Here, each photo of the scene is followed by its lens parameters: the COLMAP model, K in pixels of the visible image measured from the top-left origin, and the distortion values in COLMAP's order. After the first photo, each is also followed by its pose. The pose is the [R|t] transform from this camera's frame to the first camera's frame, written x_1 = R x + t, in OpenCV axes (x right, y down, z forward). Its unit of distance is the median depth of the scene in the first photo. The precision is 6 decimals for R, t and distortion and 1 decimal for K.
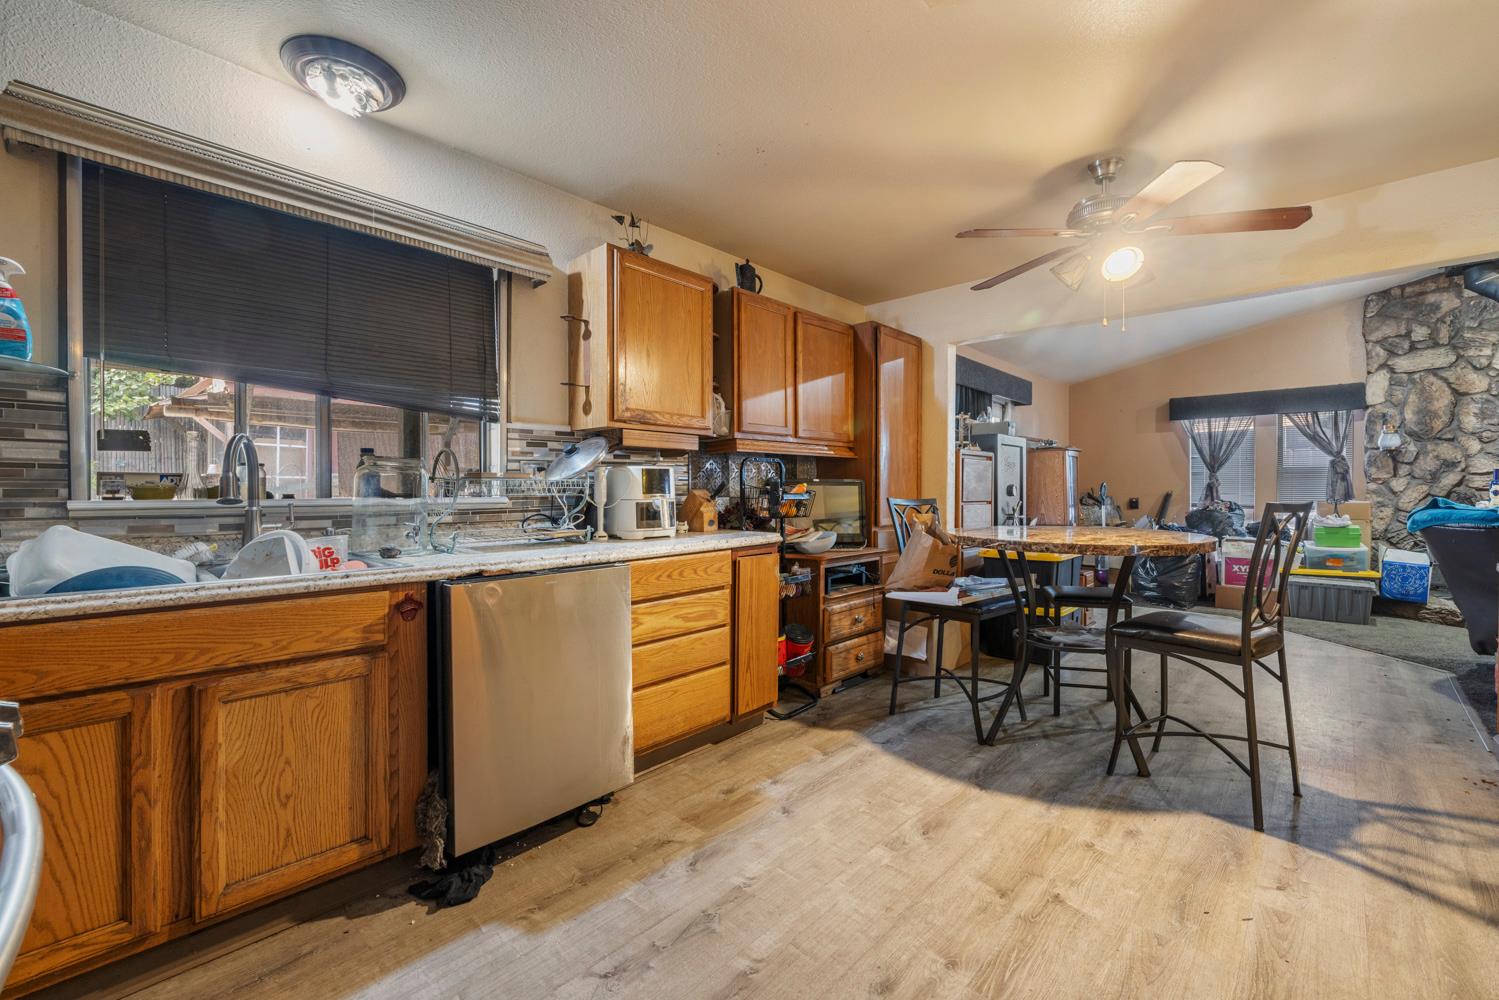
lens RADIAL K [[626.0, 0, 747.4], [0, 626.0, 495.9], [0, 0, 1]] dist [-0.000954, -0.000006]
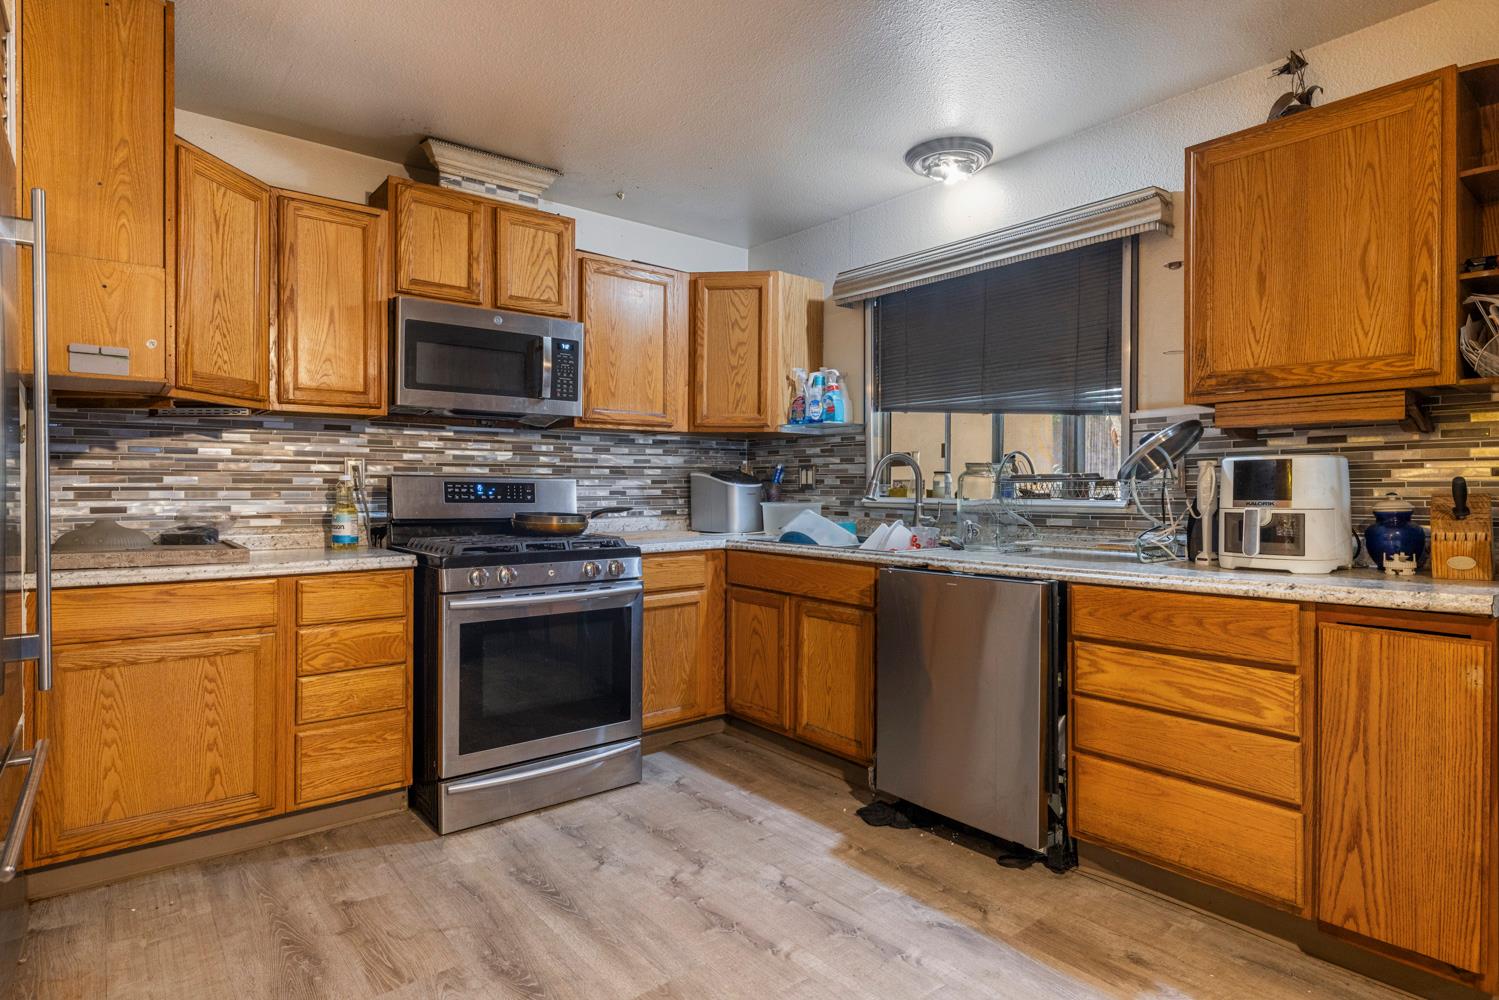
lens RADIAL K [[803.9, 0, 748.0], [0, 803.9, 488.5], [0, 0, 1]] dist [-0.002496, 0.000627]
pose [[-0.137796, 0.000396, -0.990461, 0.991889], [-0.011839, 0.999928, 0.002047, -0.014198], [0.990390, 0.012008, -0.137781, 0.831708]]
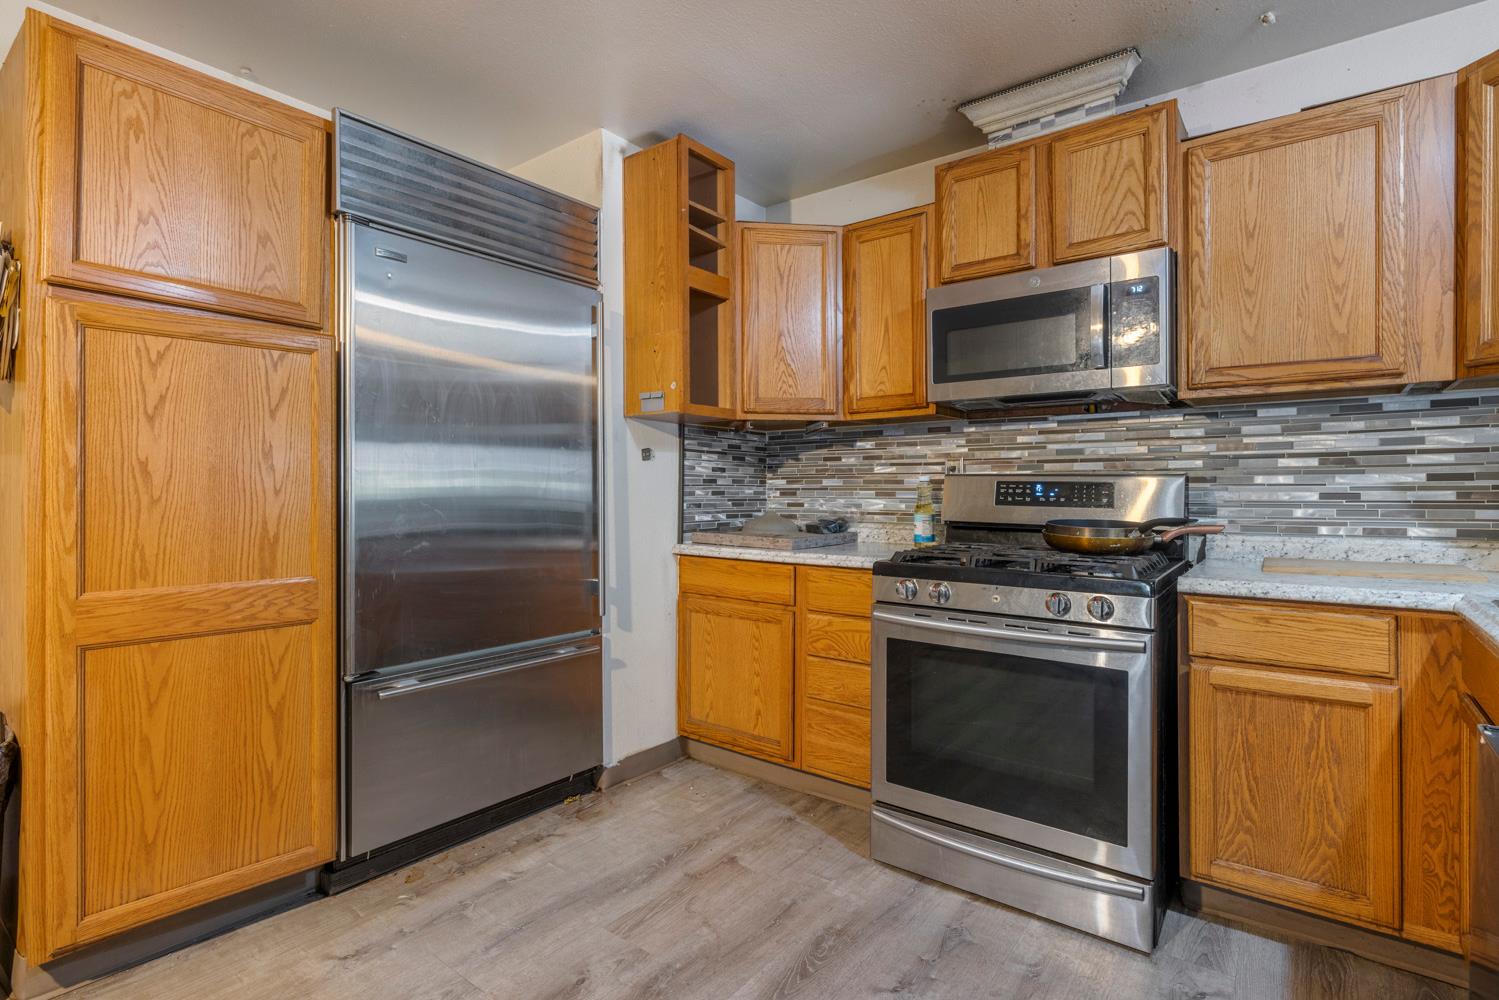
lens RADIAL K [[732.8, 0, 741.6], [0, 732.8, 489.2], [0, 0, 1]] dist [-0.004045, 0.001866]
pose [[-0.996380, -0.000467, -0.085012, 0.057928], [-0.001464, 0.999931, 0.011667, -0.017516], [0.085000, 0.011750, -0.996312, 1.255298]]
